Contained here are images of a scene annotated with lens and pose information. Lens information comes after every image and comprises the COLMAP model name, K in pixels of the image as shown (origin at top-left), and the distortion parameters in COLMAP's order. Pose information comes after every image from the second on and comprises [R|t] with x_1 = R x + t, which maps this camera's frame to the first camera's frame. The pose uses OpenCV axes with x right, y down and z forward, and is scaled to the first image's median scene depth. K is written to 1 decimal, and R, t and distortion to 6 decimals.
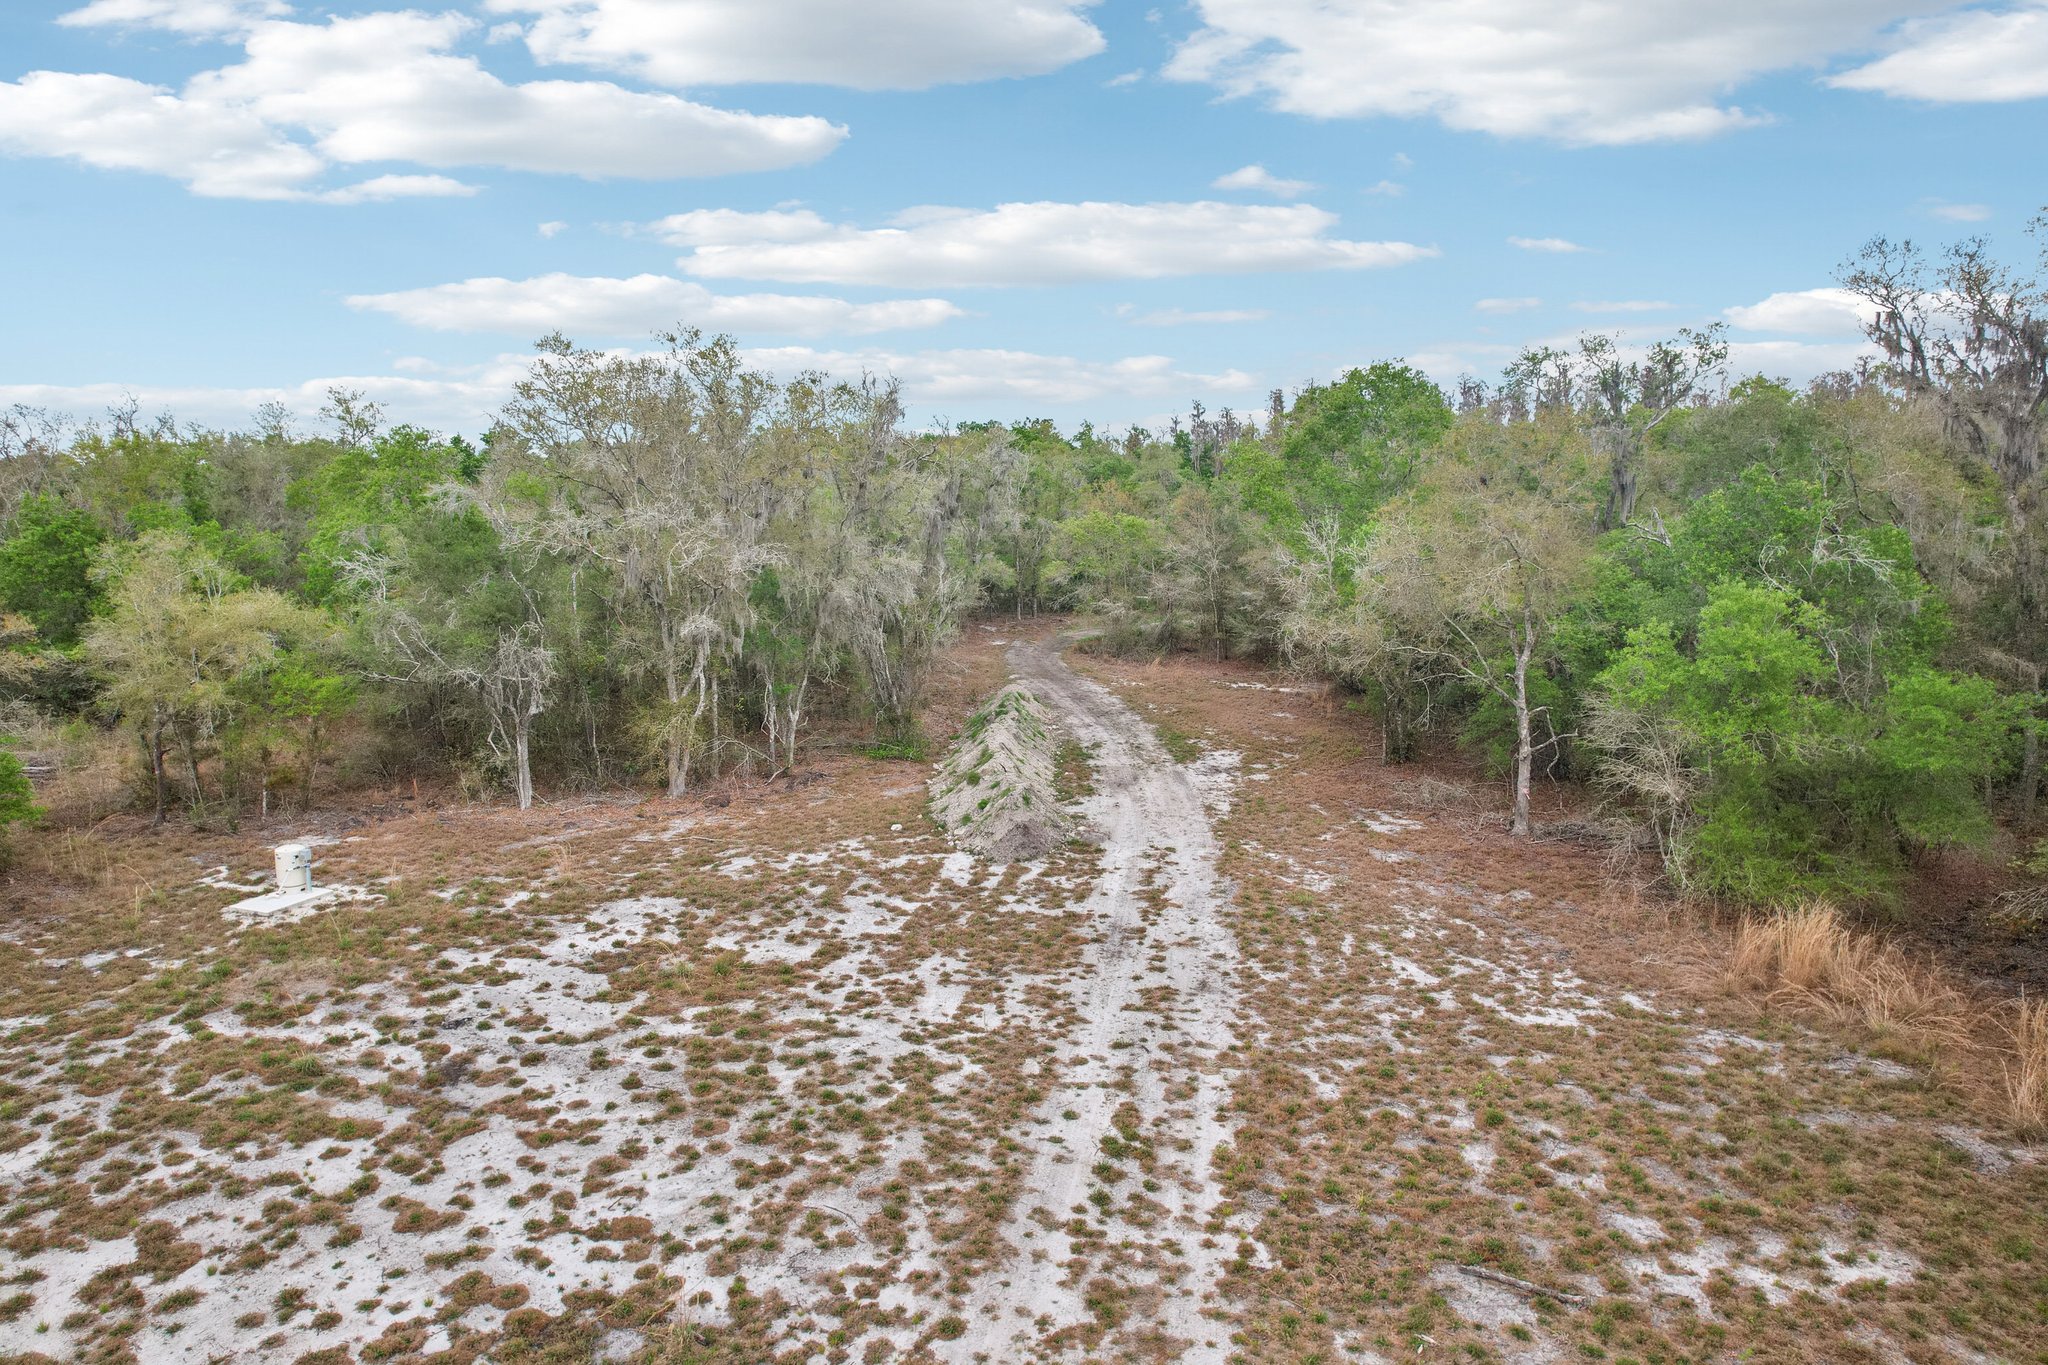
lens RADIAL K [[1322.2, 0, 1029.2], [0, 1322.2, 726.7], [0, 0, 1]] dist [-0.029671, 0.029483]
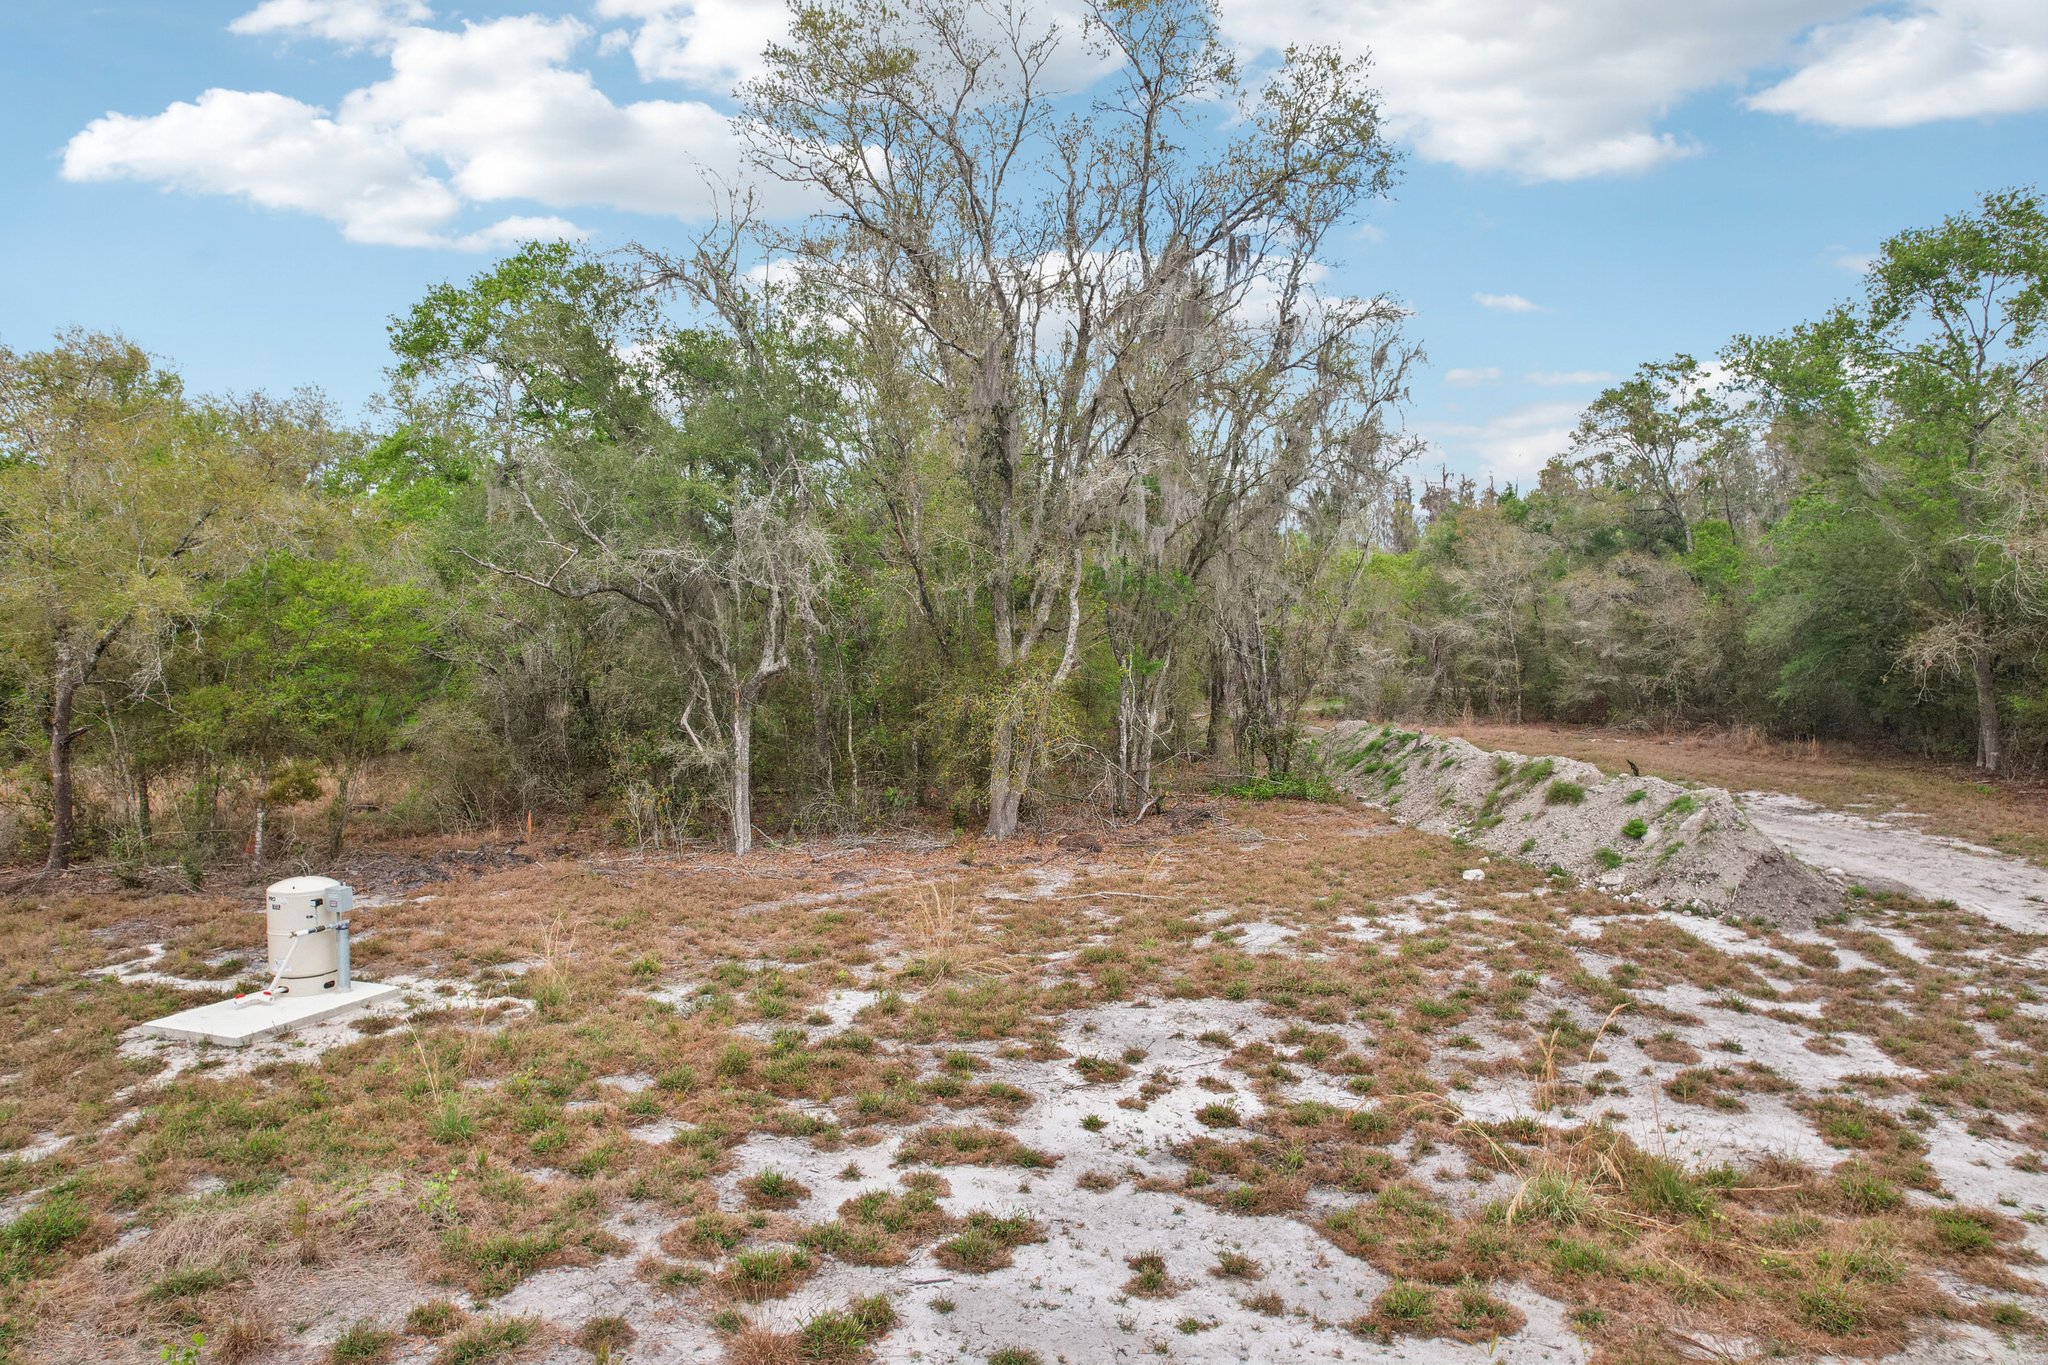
lens RADIAL K [[1322.2, 0, 1033.6], [0, 1322.2, 681.2], [0, 0, 1]] dist [-0.029671, 0.029483]
pose [[0.999927, -0.007621, -0.009416, -0.312157], [0.006162, 0.989229, -0.146244, 0.087607], [0.010429, 0.146175, 0.989204, 0.553564]]
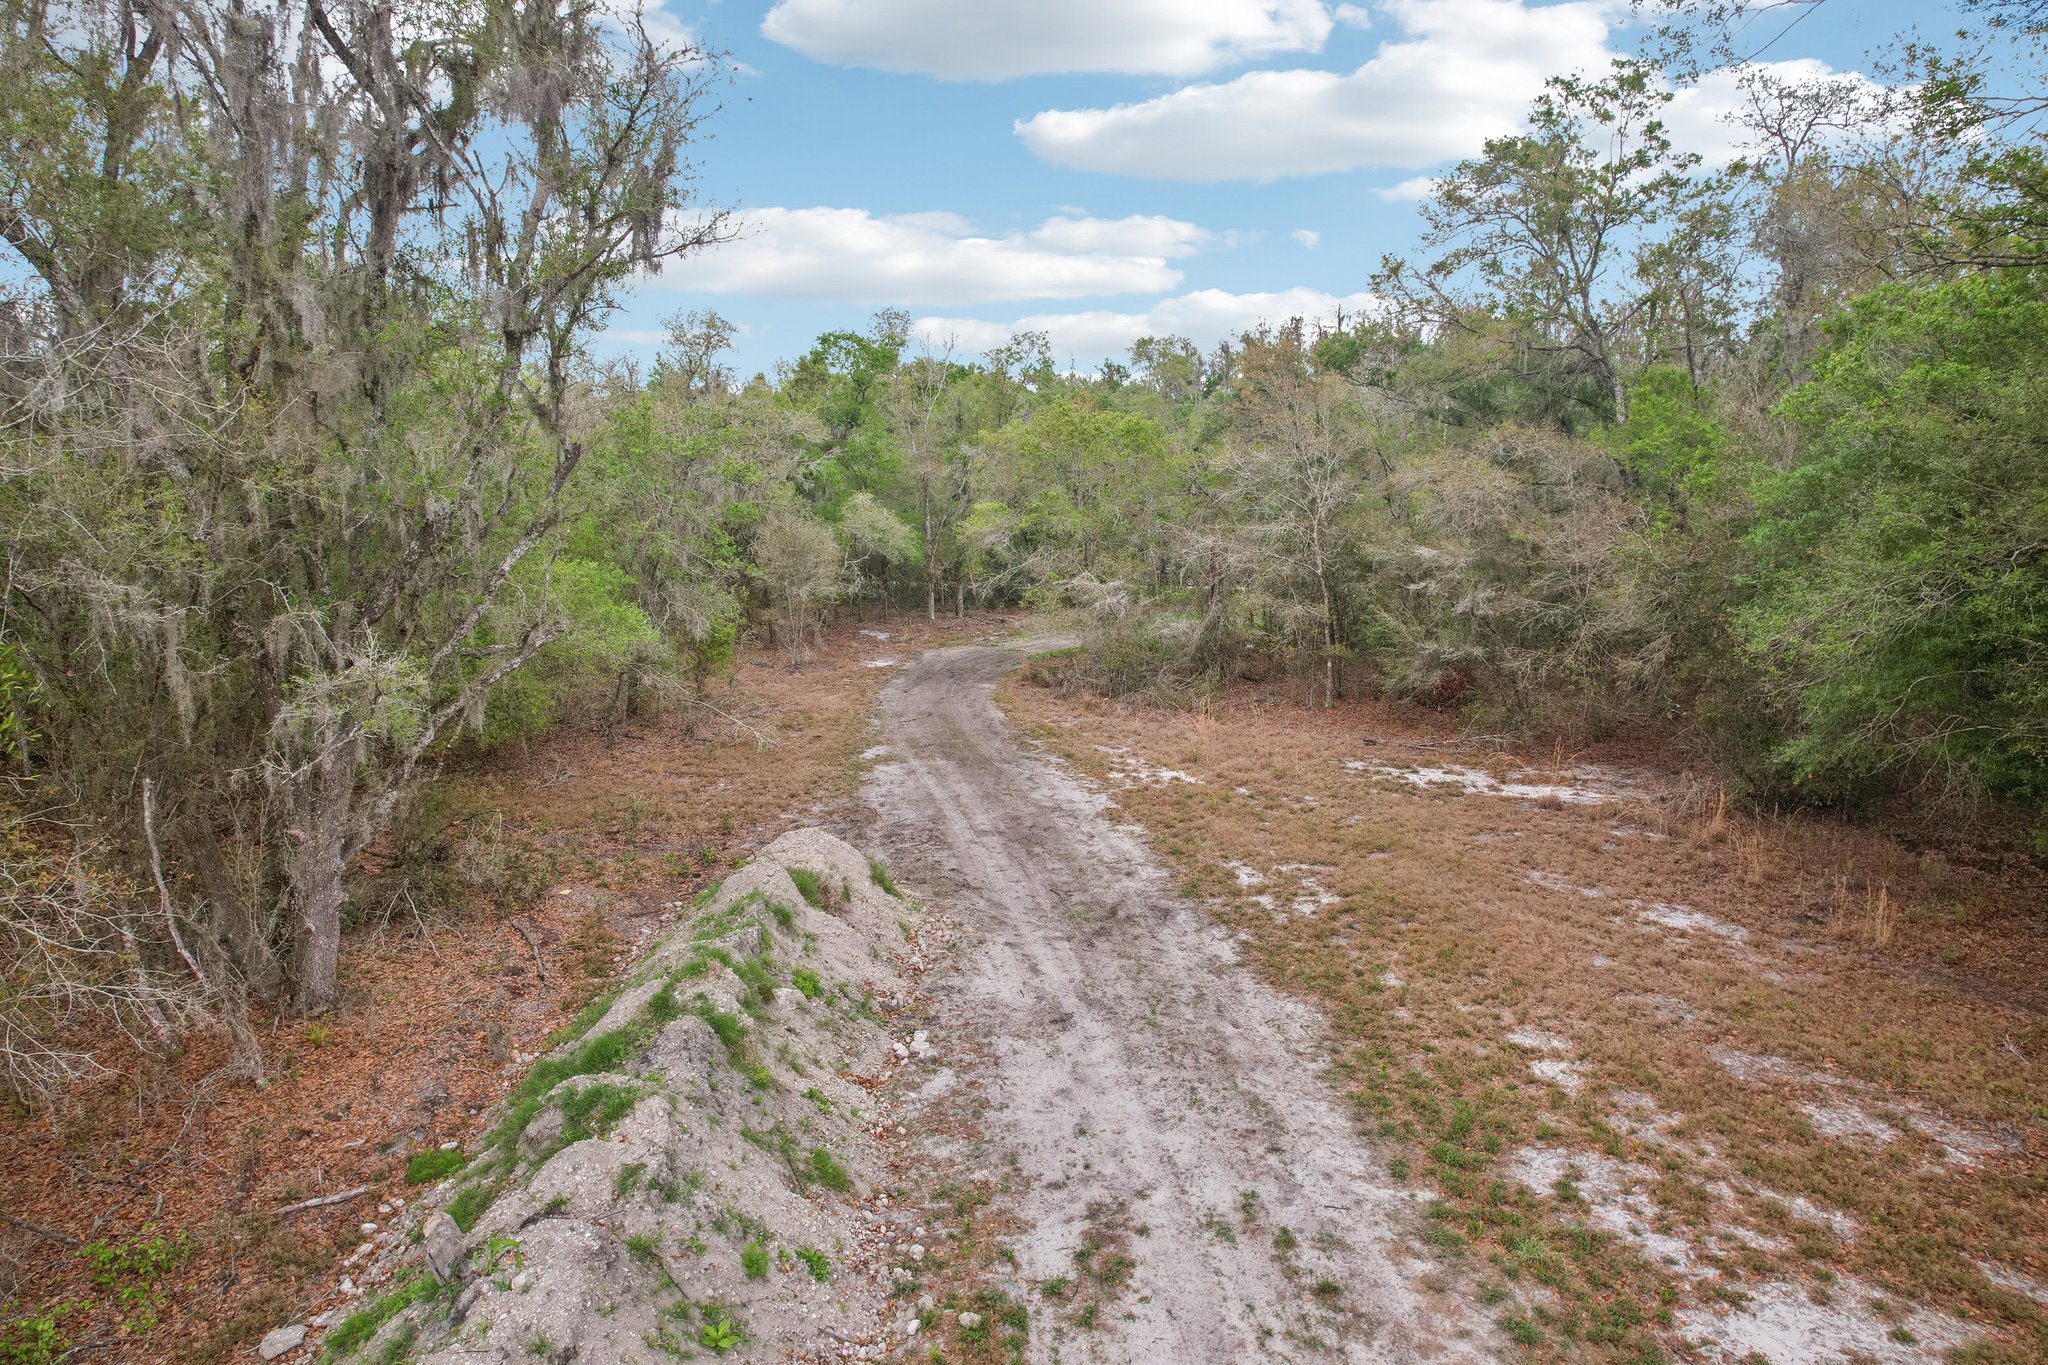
lens RADIAL K [[1322.2, 0, 1026.4], [0, 1322.2, 662.4], [0, 0, 1]] dist [-0.029671, 0.029483]
pose [[0.999586, -0.004299, 0.028443, 0.054721], [0.005753, 0.998671, -0.051220, -0.097482], [-0.028185, 0.051362, 0.998282, 1.270663]]
